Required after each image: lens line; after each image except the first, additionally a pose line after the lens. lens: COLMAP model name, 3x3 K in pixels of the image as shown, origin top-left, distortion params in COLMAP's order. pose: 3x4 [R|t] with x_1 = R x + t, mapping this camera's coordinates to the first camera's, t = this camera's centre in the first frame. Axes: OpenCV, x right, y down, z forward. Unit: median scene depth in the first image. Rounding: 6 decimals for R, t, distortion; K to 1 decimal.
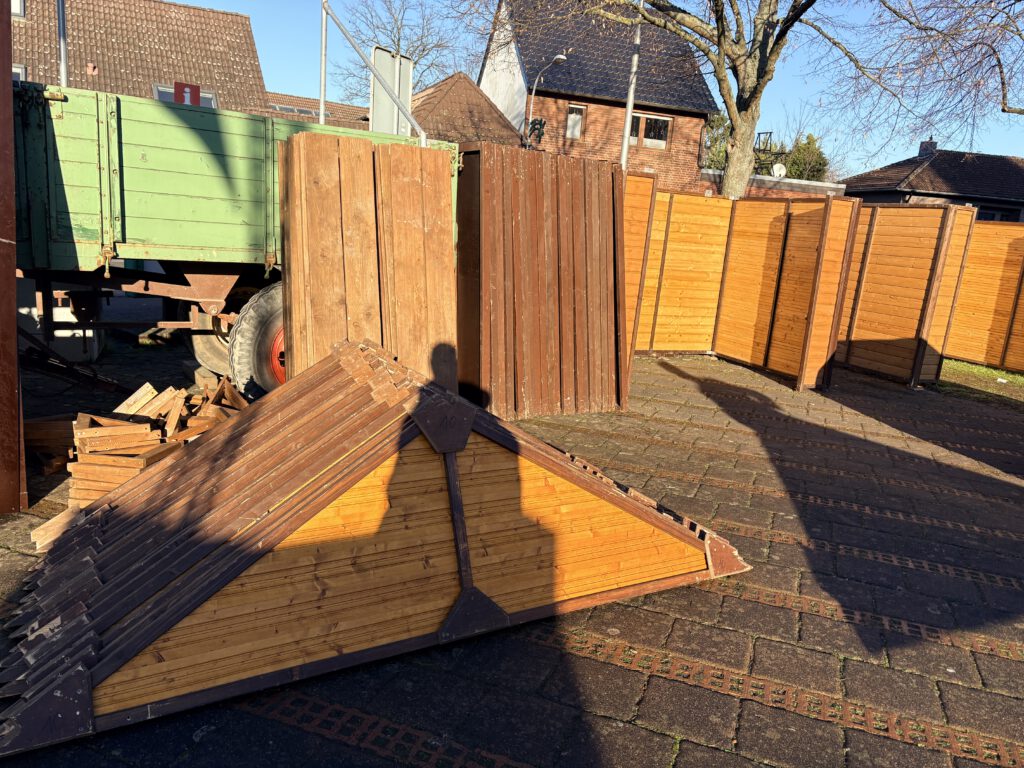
lens RADIAL K [[774.5, 0, 514.1], [0, 774.5, 391.5], [0, 0, 1]] dist [0.052862, -0.051271]
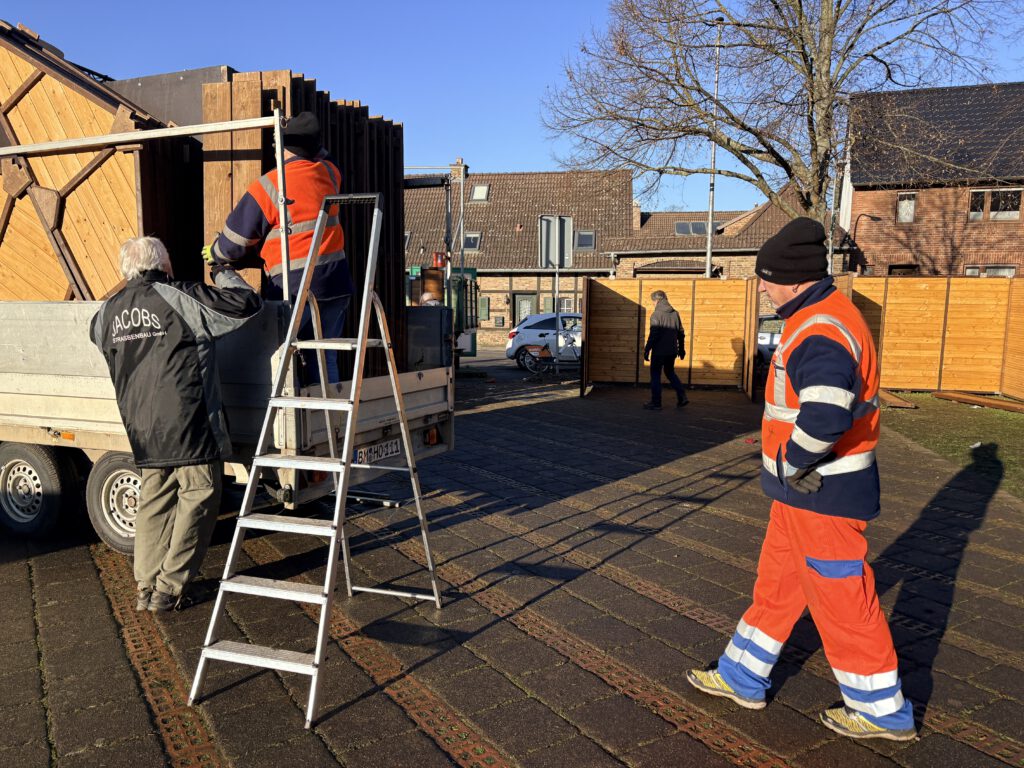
lens RADIAL K [[774.5, 0, 518.0], [0, 774.5, 385.1], [0, 0, 1]] dist [0.052862, -0.051271]
pose [[0.807262, -0.012886, -0.590053, 0.313827], [-0.065168, 0.991702, -0.110814, 0.053360], [0.586585, 0.127908, 0.799724, -0.149533]]
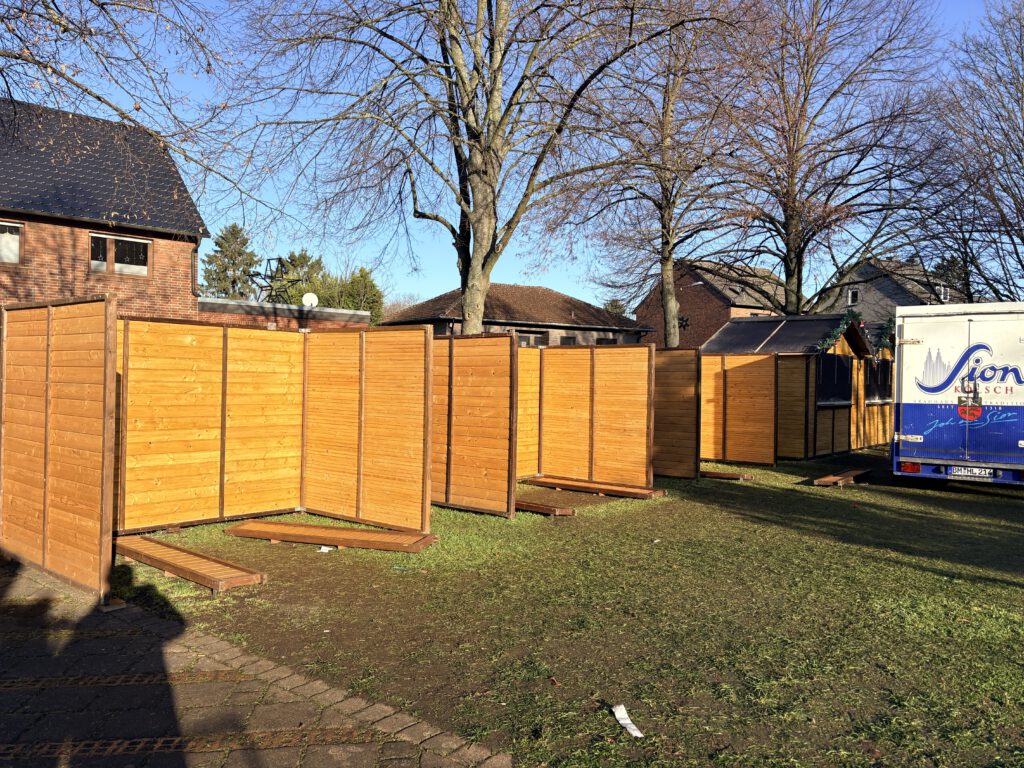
lens RADIAL K [[774.5, 0, 514.0], [0, 774.5, 379.5], [0, 0, 1]] dist [0.052862, -0.051271]
pose [[0.893465, -0.071448, 0.443414, 0.196403], [0.153278, 0.976500, -0.151505, -0.012864], [-0.422169, 0.203330, 0.883420, 0.124058]]
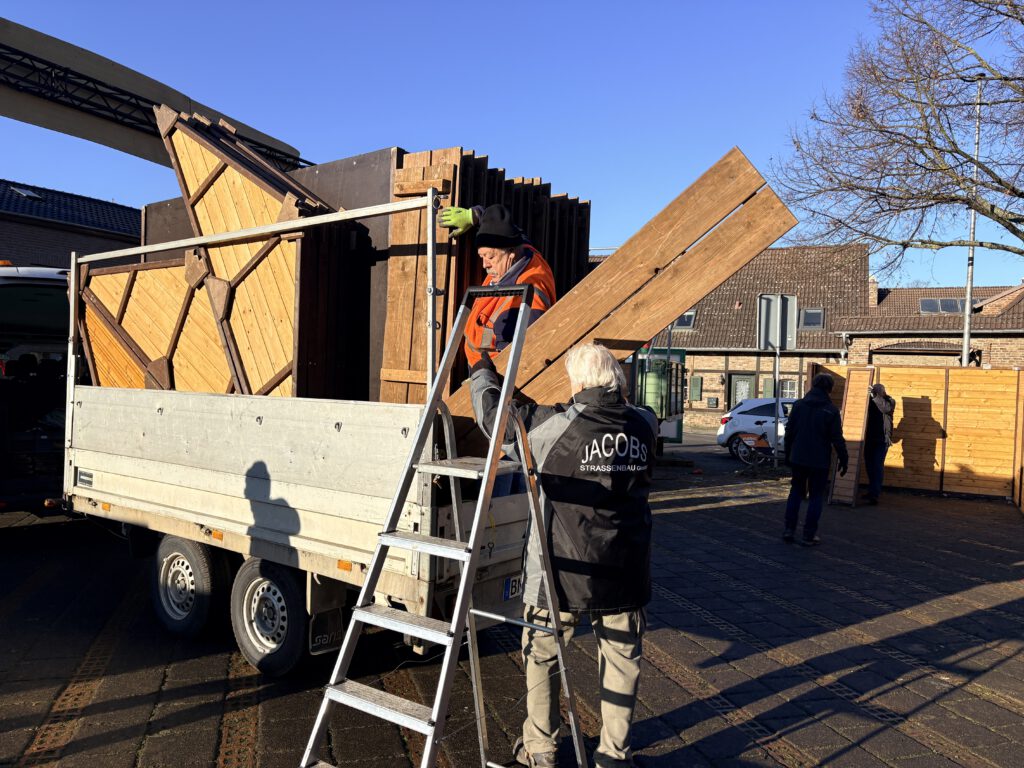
lens RADIAL K [[774.5, 0, 513.6], [0, 774.5, 385.1], [0, 0, 1]] dist [0.052862, -0.051271]
pose [[0.616521, -0.049006, -0.785812, 0.299471], [-0.147036, 0.973336, -0.176060, 0.041272], [0.773487, 0.224087, 0.592877, -0.124641]]
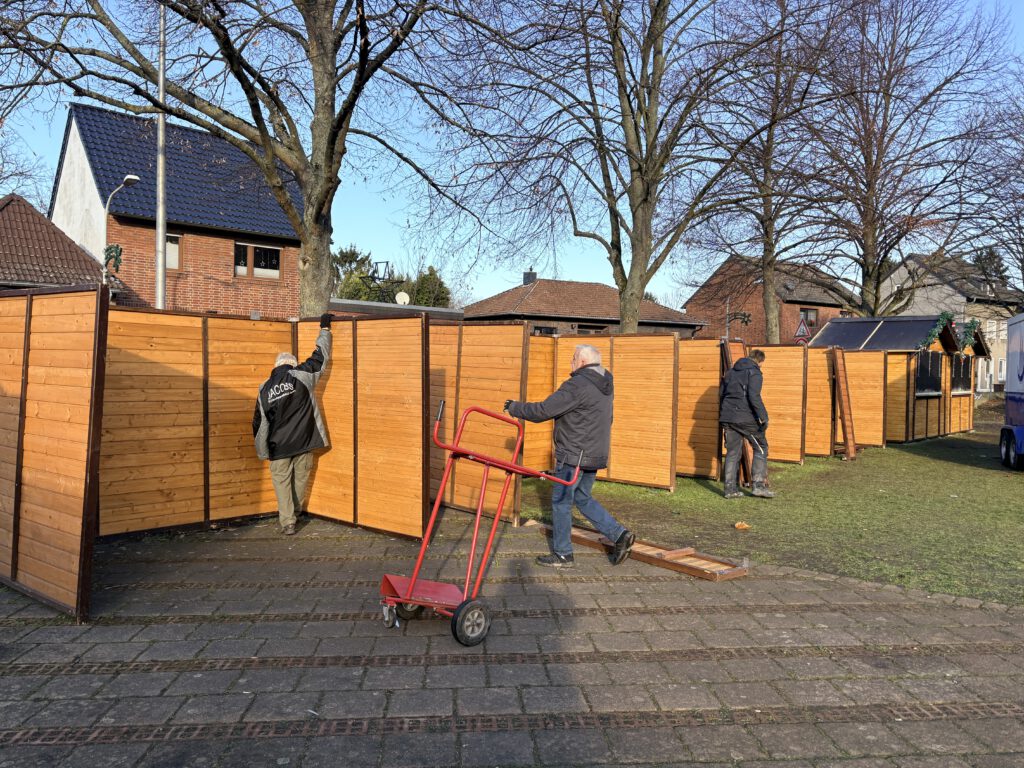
lens RADIAL K [[774.5, 0, 510.5], [0, 774.5, 384.9], [0, 0, 1]] dist [0.052862, -0.051271]
pose [[0.906818, -0.076489, 0.414523, 0.055578], [0.146443, 0.979312, -0.139655, -0.013741], [-0.395265, 0.187345, 0.899259, 0.075766]]
